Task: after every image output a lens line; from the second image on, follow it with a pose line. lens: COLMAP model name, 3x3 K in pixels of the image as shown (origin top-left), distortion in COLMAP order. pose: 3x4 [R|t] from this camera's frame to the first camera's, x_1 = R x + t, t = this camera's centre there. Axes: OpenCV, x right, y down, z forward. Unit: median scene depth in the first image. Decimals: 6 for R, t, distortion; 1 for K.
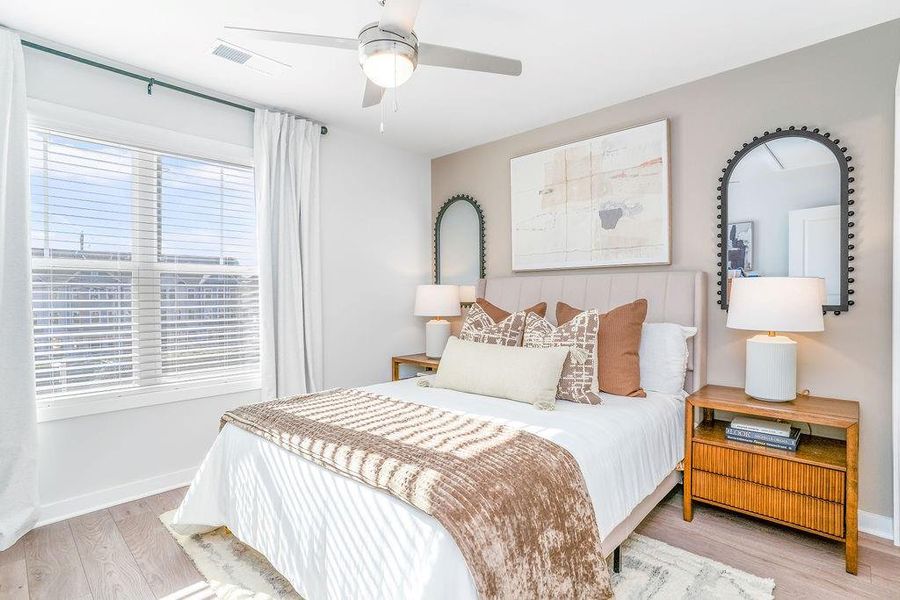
lens RADIAL K [[446.9, 0, 450.0], [0, 446.9, 300.0], [0, 0, 1]] dist [-0.000852, 0.000389]
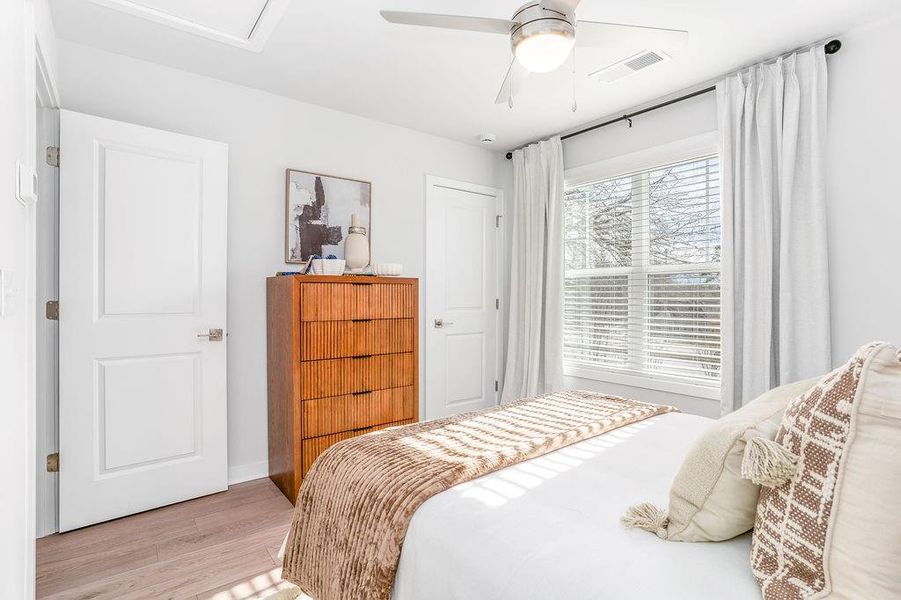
lens RADIAL K [[447.4, 0, 450.5], [0, 447.4, 300.0], [0, 0, 1]] dist [-0.000852, 0.000389]
pose [[-0.122026, 0.014080, -0.992427, 0.548315], [-0.012684, 0.999796, 0.015744, -0.006335], [0.992446, 0.014509, -0.121822, 0.623874]]
